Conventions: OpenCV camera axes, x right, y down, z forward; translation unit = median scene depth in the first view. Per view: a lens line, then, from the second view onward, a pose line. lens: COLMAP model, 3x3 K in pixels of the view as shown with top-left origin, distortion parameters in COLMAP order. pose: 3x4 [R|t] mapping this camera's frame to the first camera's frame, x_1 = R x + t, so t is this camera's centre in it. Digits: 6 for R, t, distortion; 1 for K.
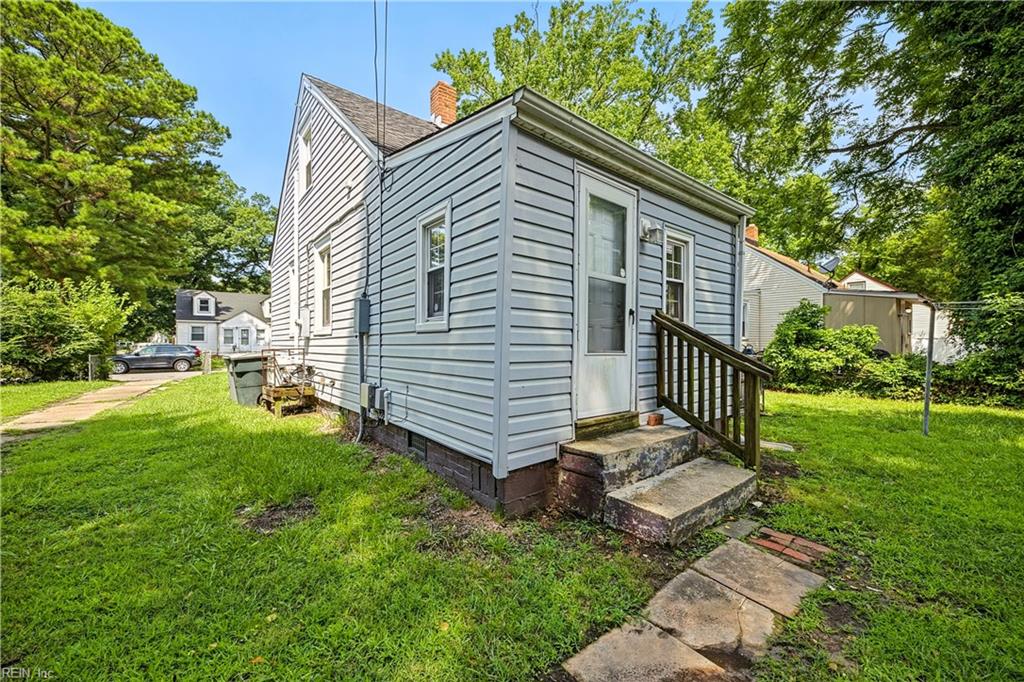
lens RADIAL K [[406.4, 0, 508.4], [0, 406.4, 341.7], [0, 0, 1]] dist [-0.004151, 0.000894]
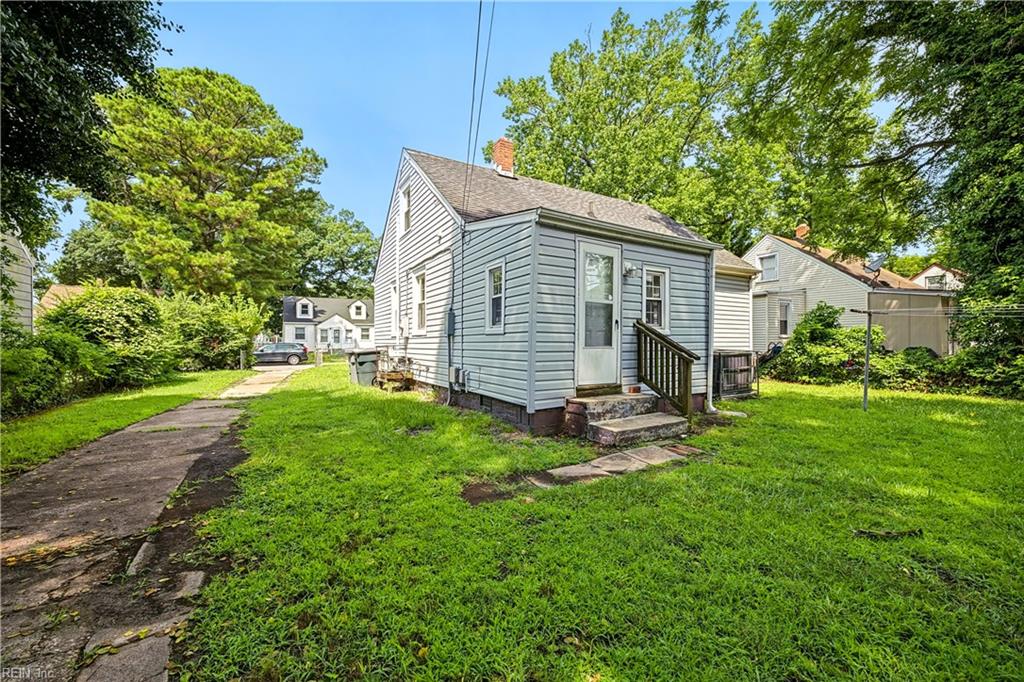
lens RADIAL K [[406.4, 0, 509.7], [0, 406.4, 341.0], [0, 0, 1]] dist [-0.004151, 0.000894]
pose [[0.988478, -0.001760, -0.151352, 0.059778], [0.002160, 0.999995, 0.002478, -0.000340], [0.151347, -0.002777, 0.988477, -0.306261]]
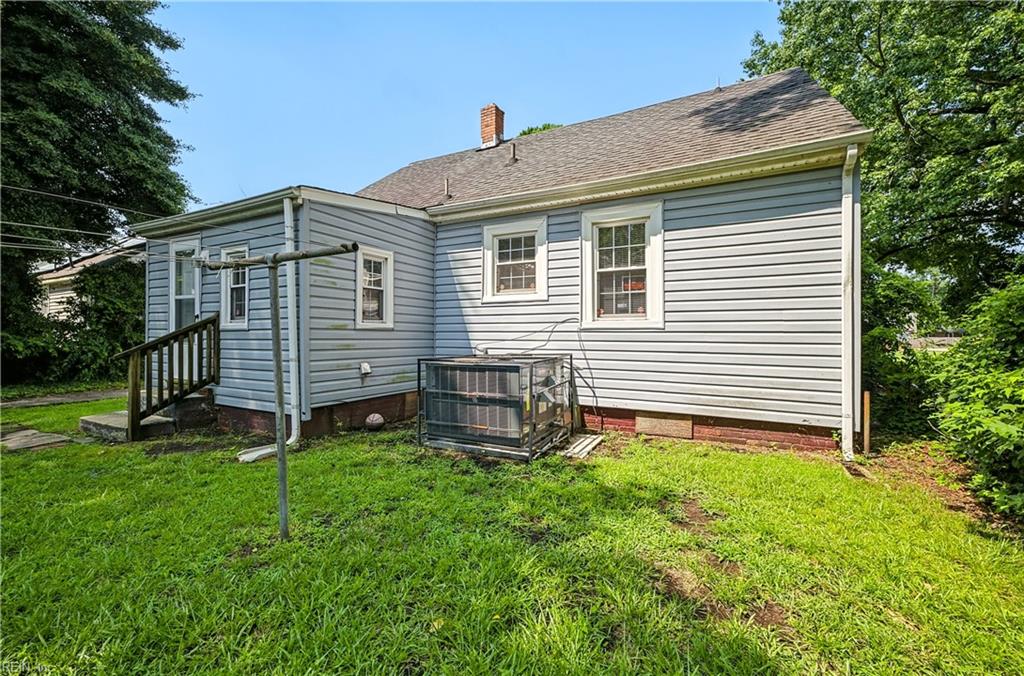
lens RADIAL K [[406.4, 0, 507.5], [0, 406.4, 335.1], [0, 0, 1]] dist [-0.004151, 0.000894]
pose [[0.407291, -0.000933, -0.913298, 1.012547], [-0.002352, 0.999995, -0.002070, -0.001285], [0.913295, 0.002991, 0.407287, 0.679194]]
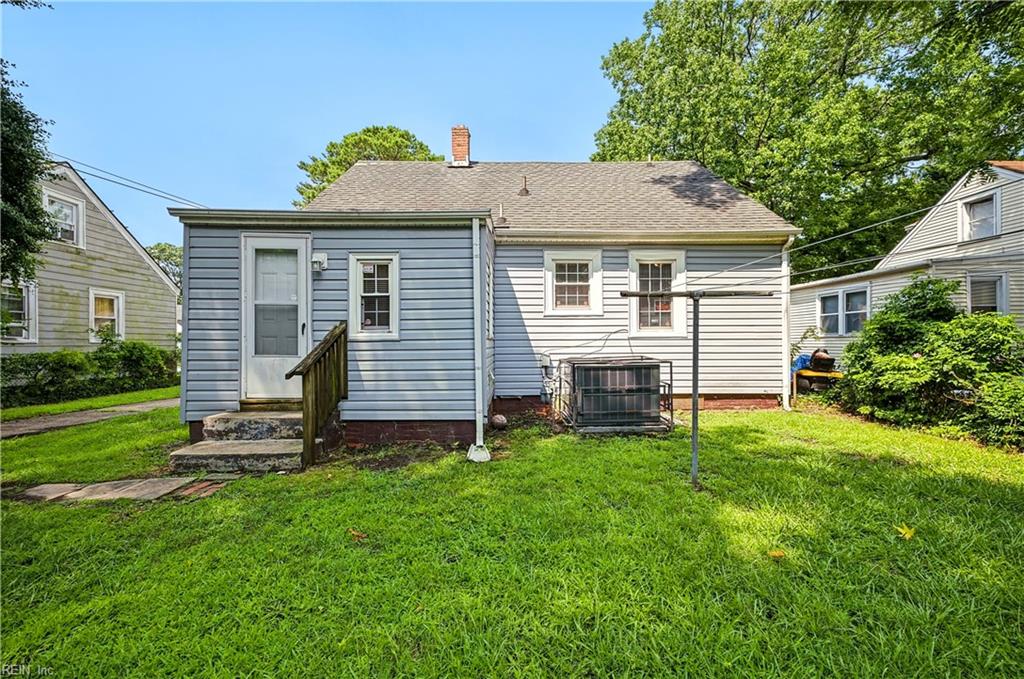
lens RADIAL K [[406.4, 0, 507.8], [0, 406.4, 343.8], [0, 0, 1]] dist [-0.004151, 0.000894]
pose [[0.788125, -0.002059, -0.615511, 0.782232], [0.007306, 0.999955, 0.006010, -0.006623], [0.615471, -0.009233, 0.788105, 0.166743]]
